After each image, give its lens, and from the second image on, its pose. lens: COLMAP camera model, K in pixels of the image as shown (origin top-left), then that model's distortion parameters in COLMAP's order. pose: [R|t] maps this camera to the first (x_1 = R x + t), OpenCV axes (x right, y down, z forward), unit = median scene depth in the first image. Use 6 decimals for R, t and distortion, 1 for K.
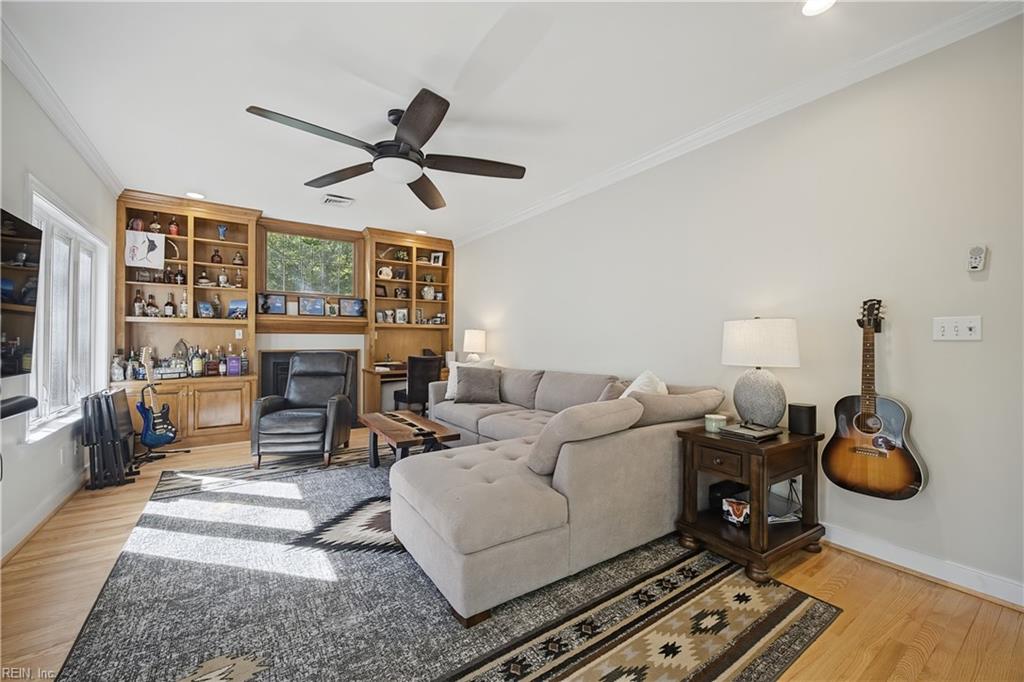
lens RADIAL K [[406.8, 0, 517.9], [0, 406.8, 339.4], [0, 0, 1]] dist [-0.000843, -0.000057]
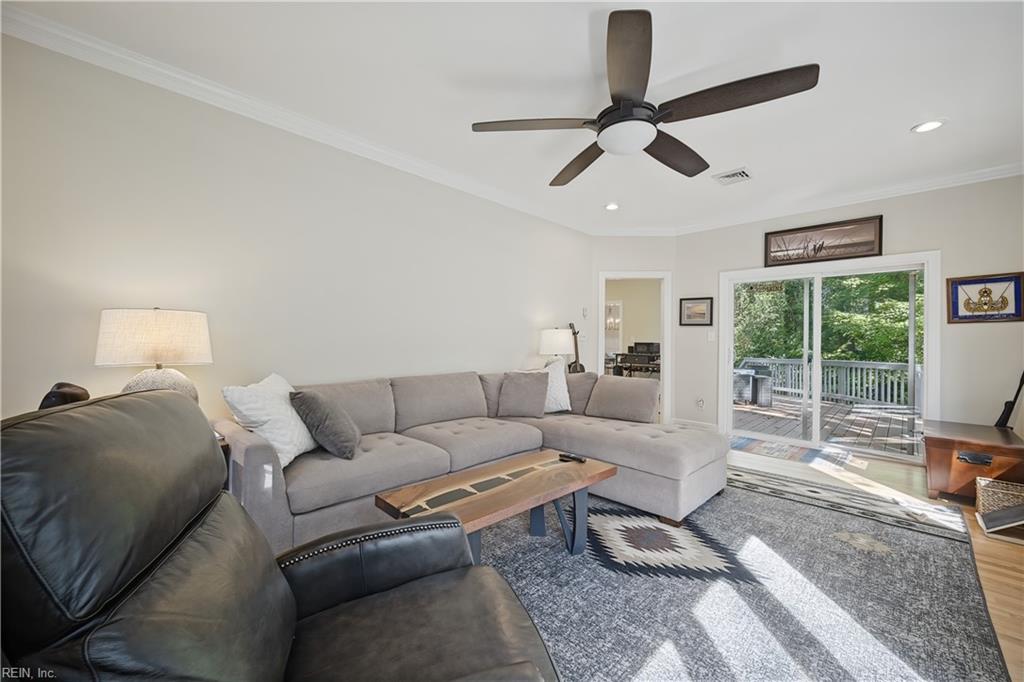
lens RADIAL K [[406.8, 0, 516.9], [0, 406.8, 339.9], [0, 0, 1]] dist [-0.000843, -0.000057]
pose [[-0.191160, -0.006680, 0.981536, -1.291332], [-0.008392, 0.999951, 0.005171, 0.002005], [-0.981523, -0.007248, -0.191207, 1.660758]]
